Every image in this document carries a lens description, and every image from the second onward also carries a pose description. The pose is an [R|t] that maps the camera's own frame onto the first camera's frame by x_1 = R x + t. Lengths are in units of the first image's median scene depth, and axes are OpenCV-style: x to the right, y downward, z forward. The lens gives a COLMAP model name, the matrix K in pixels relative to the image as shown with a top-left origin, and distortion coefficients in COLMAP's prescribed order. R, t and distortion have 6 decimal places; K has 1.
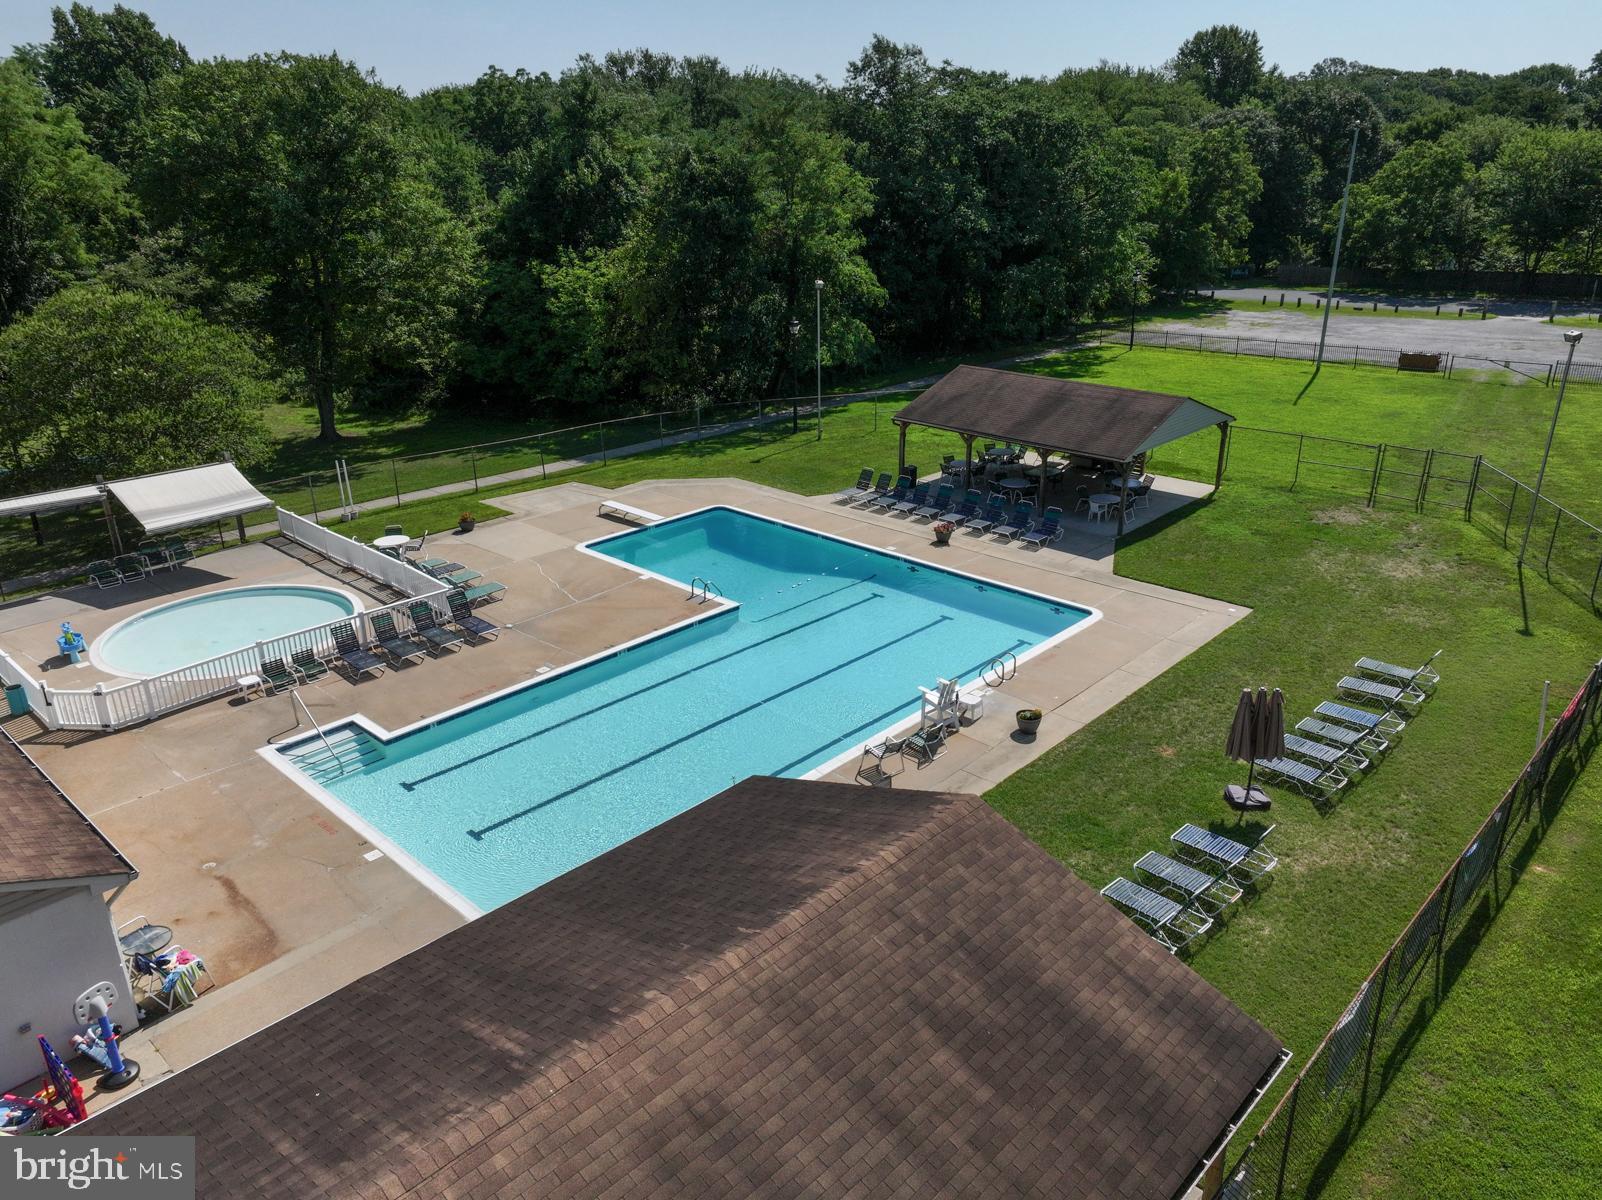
lens RADIAL K [[1127.7, 0, 807.6], [0, 1127.7, 601.2], [0, 0, 1]] dist [0.007056, 0.005721]
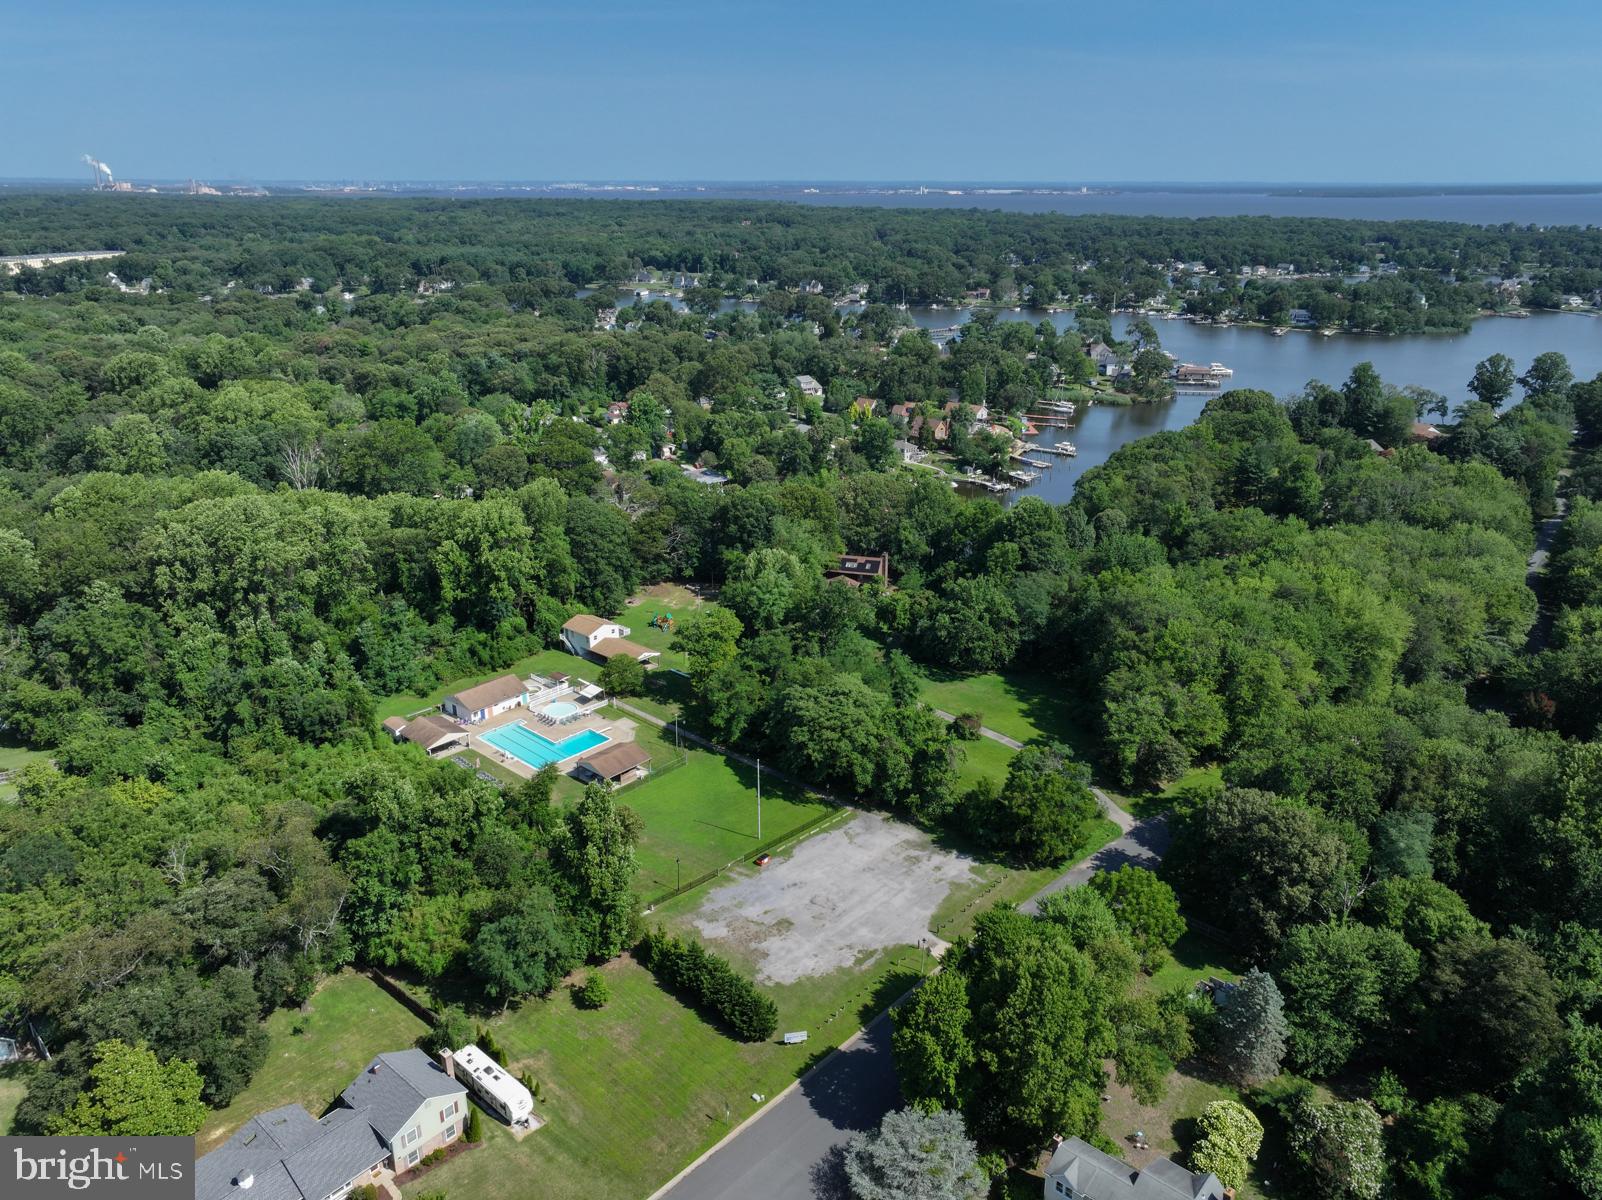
lens RADIAL K [[1127.7, 0, 807.6], [0, 1127.7, 601.2], [0, 0, 1]] dist [0.007056, 0.005721]
pose [[0.014979, 0.340232, -0.940222, 4.540364], [-0.361621, 0.878520, 0.312143, -2.559219], [0.932205, 0.335329, 0.136195, 0.967270]]
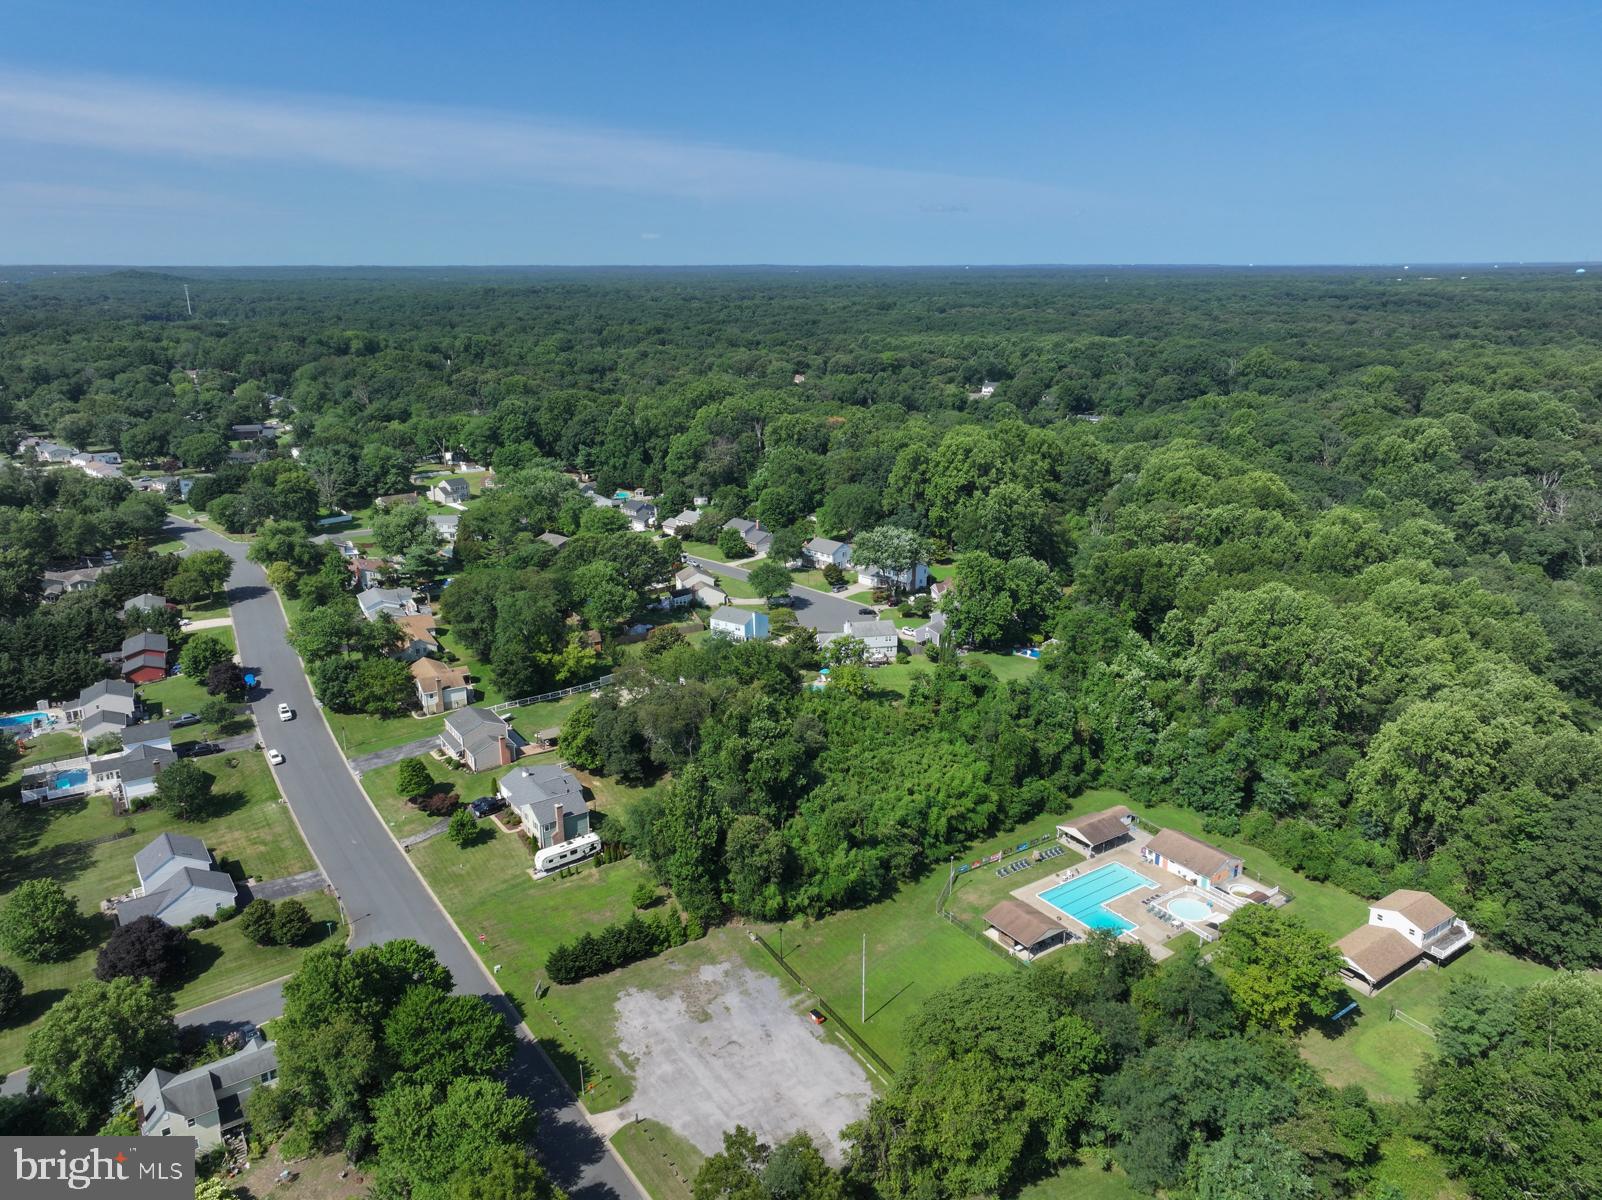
lens RADIAL K [[1127.7, 0, 807.6], [0, 1127.7, 601.2], [0, 0, 1]] dist [0.007056, 0.005721]
pose [[-0.974881, -0.063205, 0.213569, 0.205139], [0.080489, 0.794107, 0.602425, -3.830273], [-0.207673, 0.604482, -0.769073, 3.841273]]
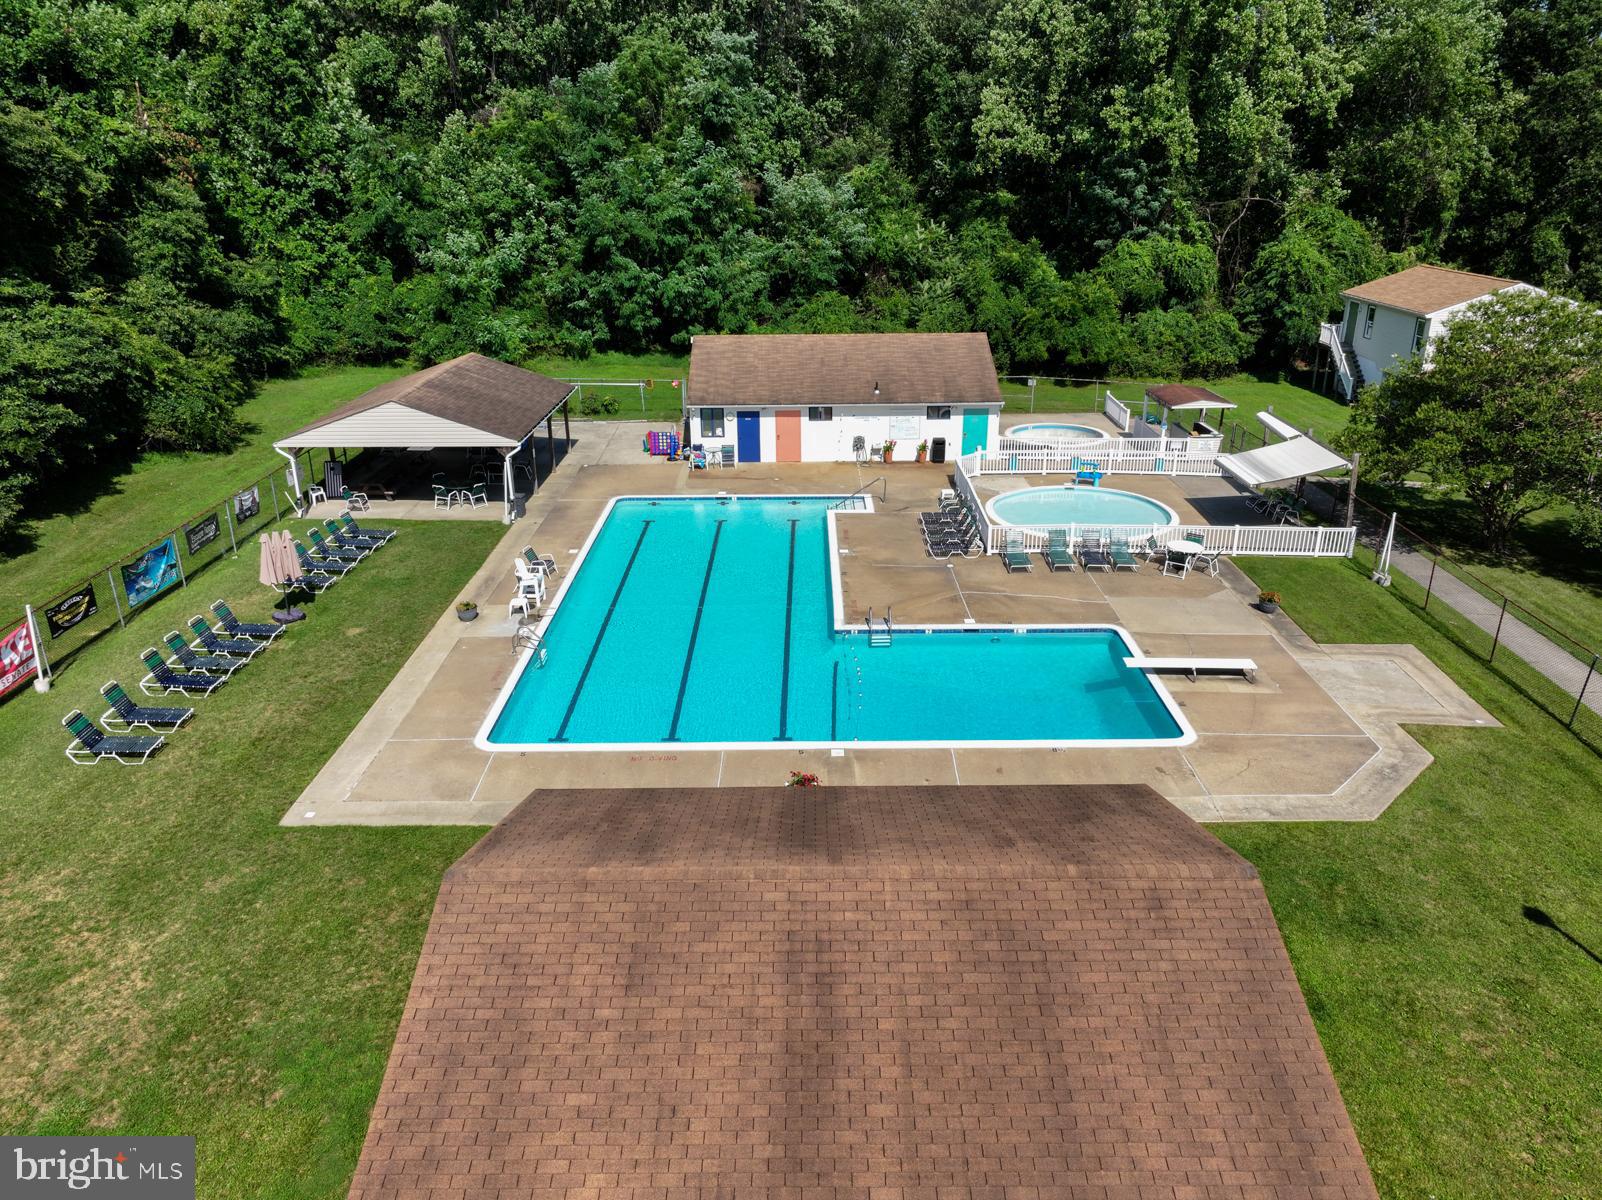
lens RADIAL K [[1127.7, 0, 807.6], [0, 1127.7, 601.2], [0, 0, 1]] dist [0.007056, 0.005721]
pose [[-0.735485, 0.255343, -0.627583, 0.444916], [-0.241478, 0.766653, 0.594922, -0.466951], [0.633048, 0.589104, -0.502202, 1.179104]]
